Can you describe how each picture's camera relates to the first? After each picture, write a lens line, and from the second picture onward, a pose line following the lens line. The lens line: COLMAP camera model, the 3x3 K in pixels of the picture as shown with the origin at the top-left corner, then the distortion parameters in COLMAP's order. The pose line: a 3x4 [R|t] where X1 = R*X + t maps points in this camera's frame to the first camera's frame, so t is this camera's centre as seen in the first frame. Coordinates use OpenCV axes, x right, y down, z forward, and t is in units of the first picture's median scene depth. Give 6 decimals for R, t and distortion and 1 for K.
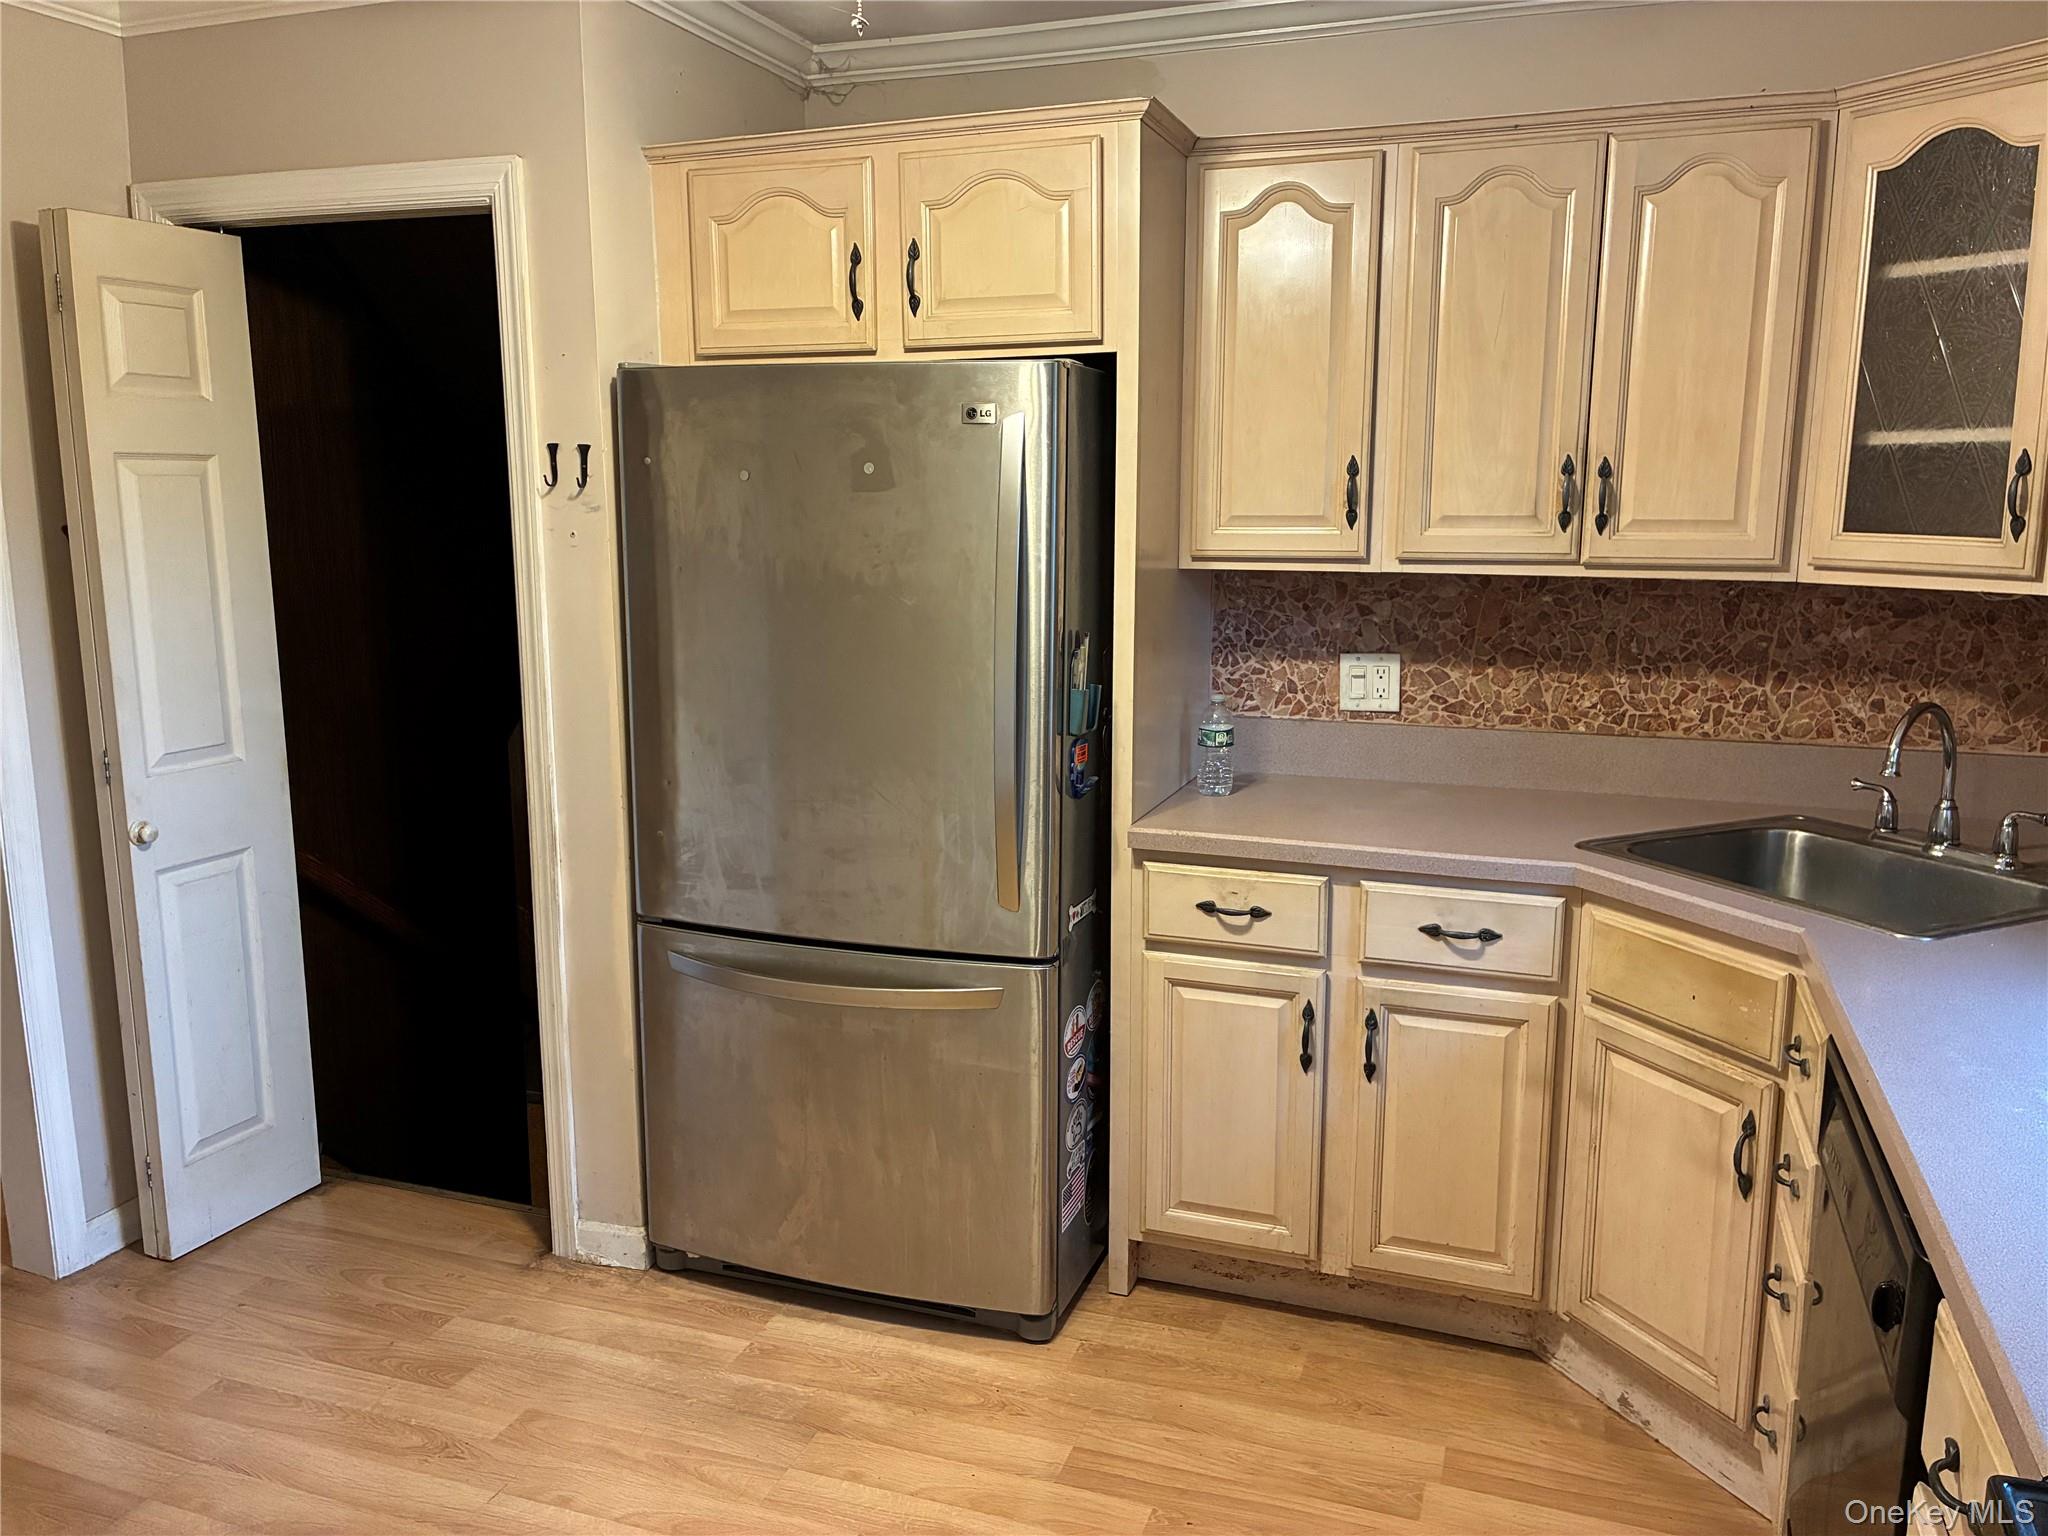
lens RADIAL K [[1529.6, 0, 1024.0], [0, 1529.6, 768.0], [0, 0, 1]] dist [0.063033, -0.090600]
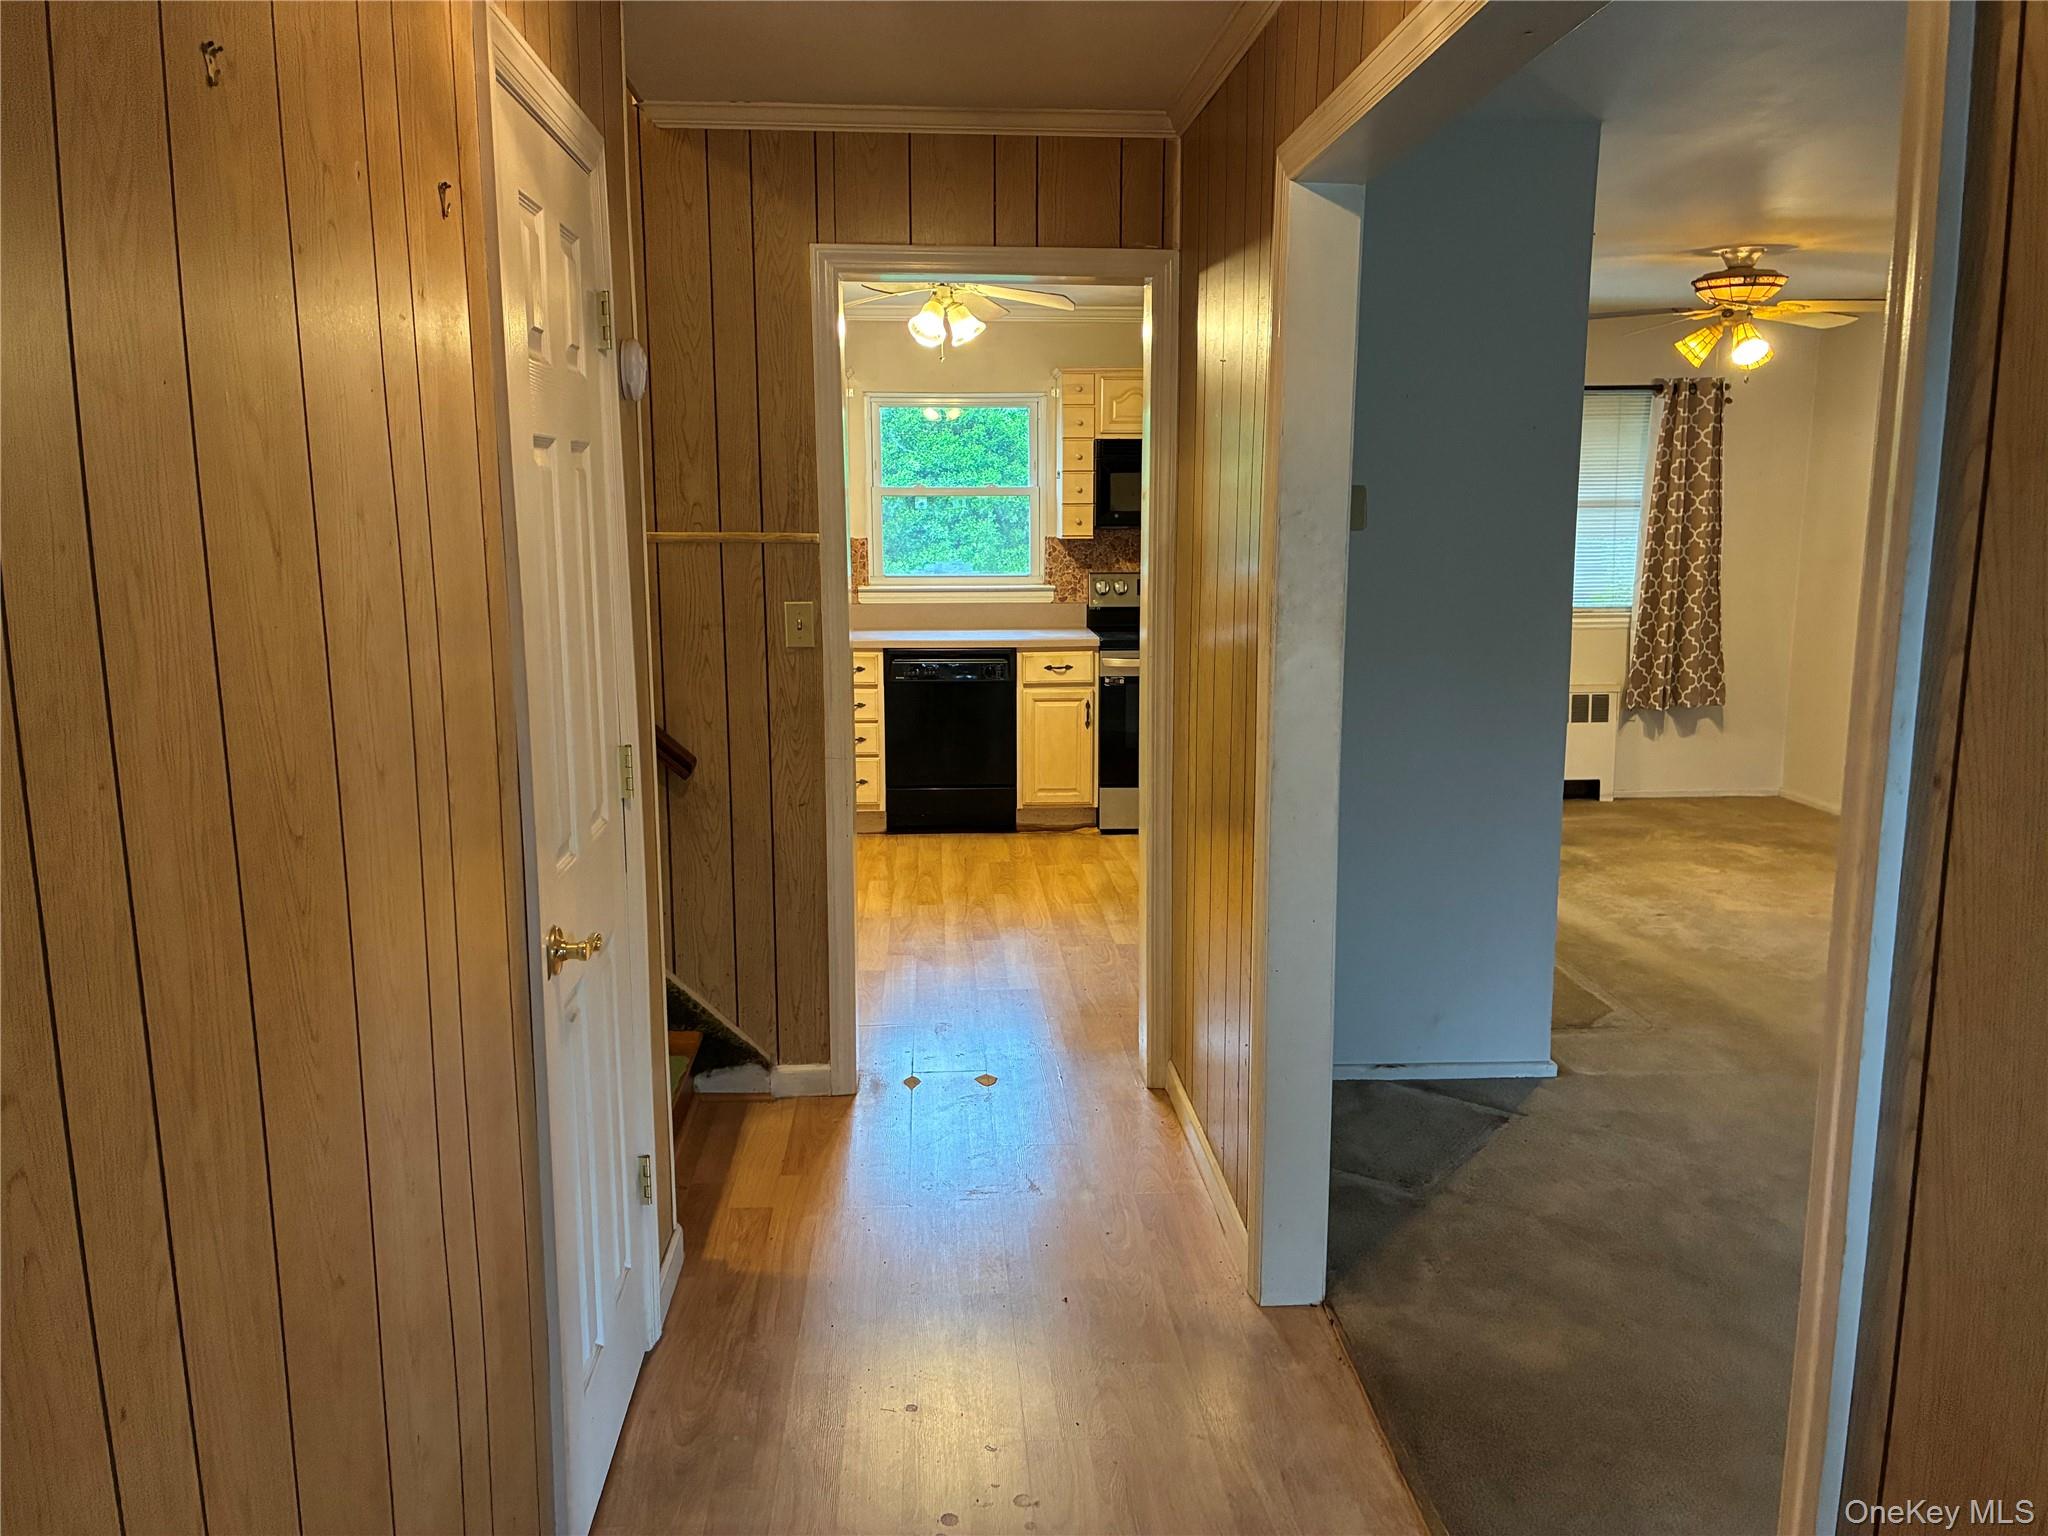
lens RADIAL K [[1529.6, 0, 1024.0], [0, 1529.6, 768.0], [0, 0, 1]] dist [0.063033, -0.090600]
pose [[0.912568, -0.072261, 0.402491, -0.958067], [0.076935, 0.997026, 0.004564, 0.244522], [-0.401623, 0.026800, 0.915413, -1.315156]]
